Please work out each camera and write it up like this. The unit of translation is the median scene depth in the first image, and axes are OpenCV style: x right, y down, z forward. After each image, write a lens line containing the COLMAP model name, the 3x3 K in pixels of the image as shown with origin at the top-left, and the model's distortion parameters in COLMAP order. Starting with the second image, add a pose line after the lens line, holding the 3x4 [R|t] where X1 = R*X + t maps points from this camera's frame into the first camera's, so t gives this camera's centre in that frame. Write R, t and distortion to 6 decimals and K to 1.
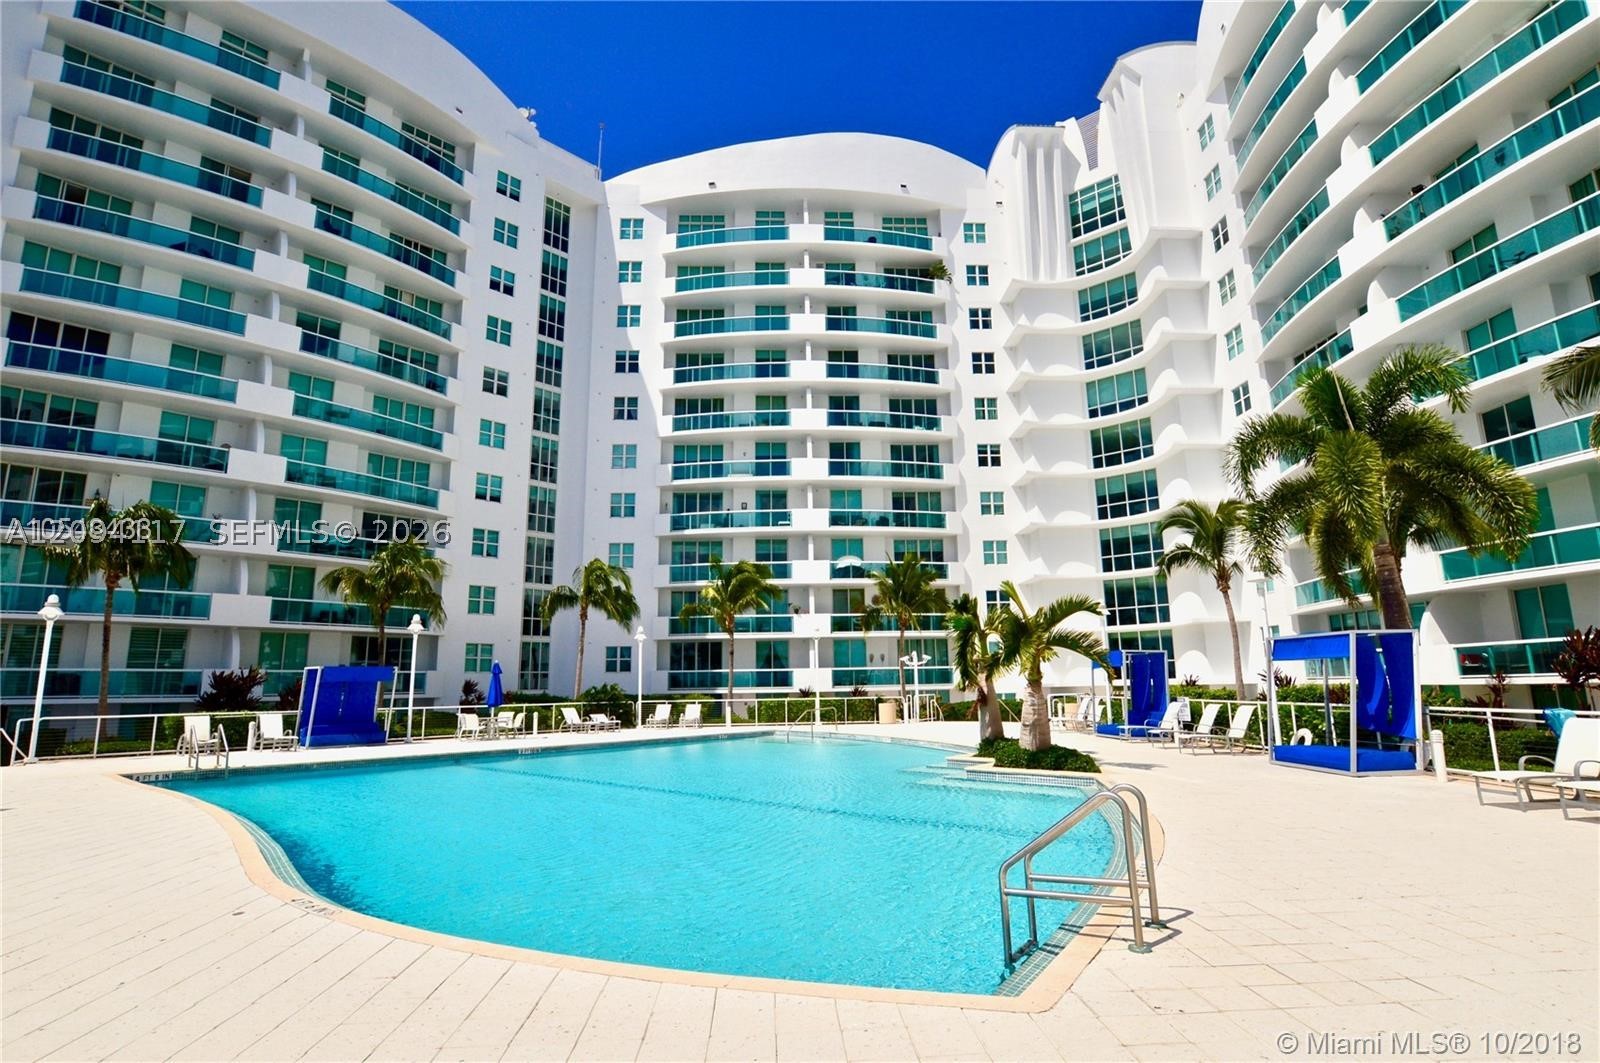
lens RADIAL K [[818.6, 0, 799.7], [0, 818.6, 524.8], [0, 0, 1]] dist [0.003649, 0.000142]
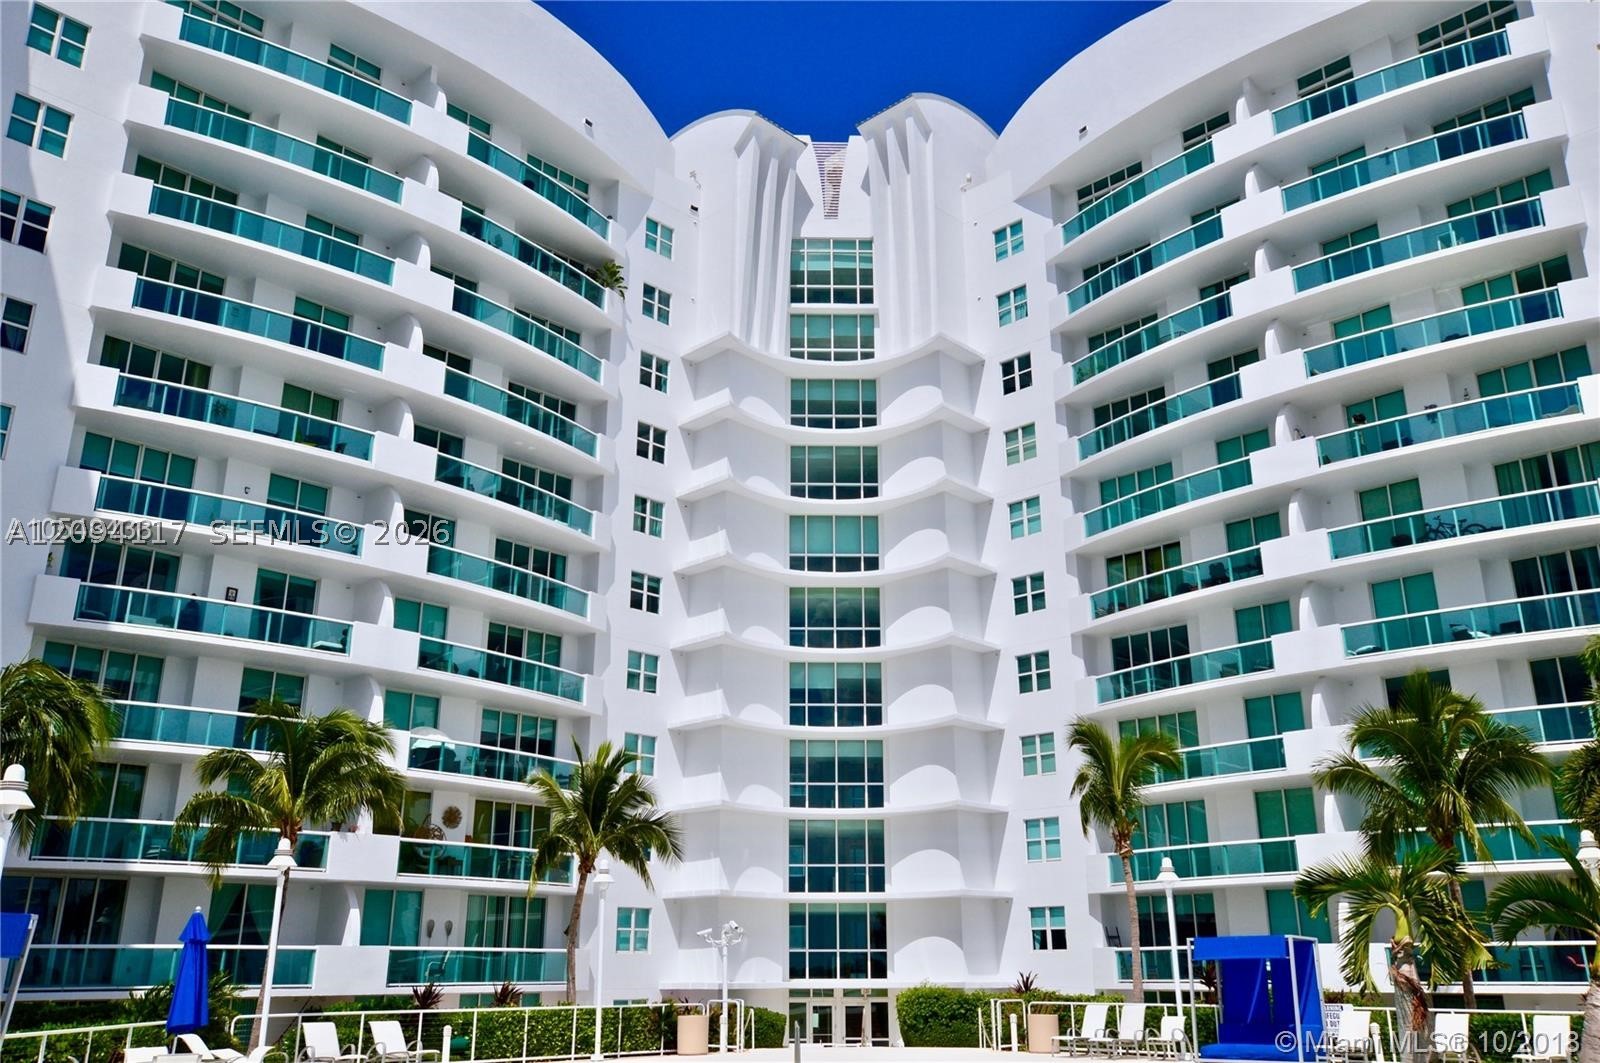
lens RADIAL K [[1360.4, 0, 798.4], [0, 1360.4, 534.2], [0, 0, 1]] dist [0.030958, 0.004376]
pose [[0.728090, 0.229766, 0.645827, -0.351319], [-0.142699, 0.972314, -0.185046, 0.044107], [-0.670464, 0.042571, 0.740720, 0.177419]]
